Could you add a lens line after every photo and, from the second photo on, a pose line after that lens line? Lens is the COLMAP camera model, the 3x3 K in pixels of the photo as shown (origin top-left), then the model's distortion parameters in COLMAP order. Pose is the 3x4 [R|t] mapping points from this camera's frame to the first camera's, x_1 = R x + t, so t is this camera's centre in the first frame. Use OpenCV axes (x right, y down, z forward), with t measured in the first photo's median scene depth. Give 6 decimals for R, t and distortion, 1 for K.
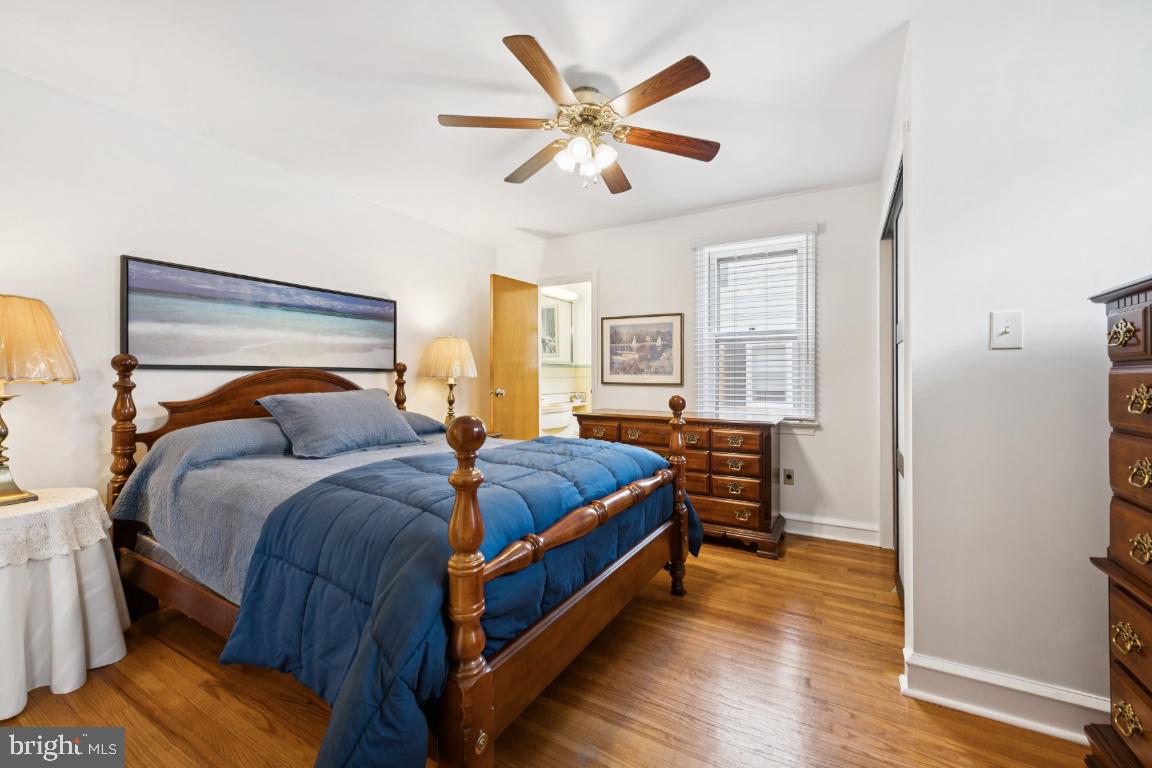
lens RADIAL K [[483.0, 0, 575.4], [0, 483.0, 377.6], [0, 0, 1]] dist [0.003893, 0.000074]
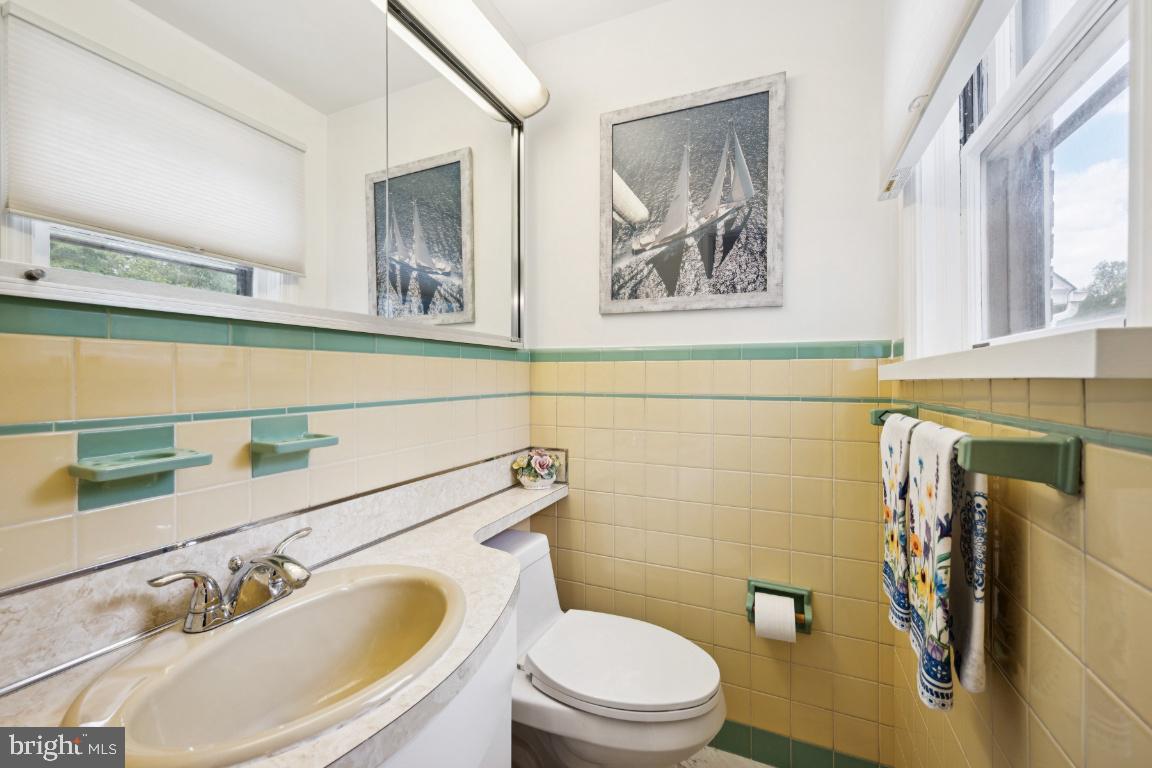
lens RADIAL K [[483.0, 0, 574.2], [0, 483.0, 381.2], [0, 0, 1]] dist [0.003893, 0.000074]
pose [[0.994717, -0.000851, 0.102649, -0.003825], [0.000557, 0.999996, 0.002891, -0.008474], [-0.102651, -0.002819, 0.994713, 0.693463]]
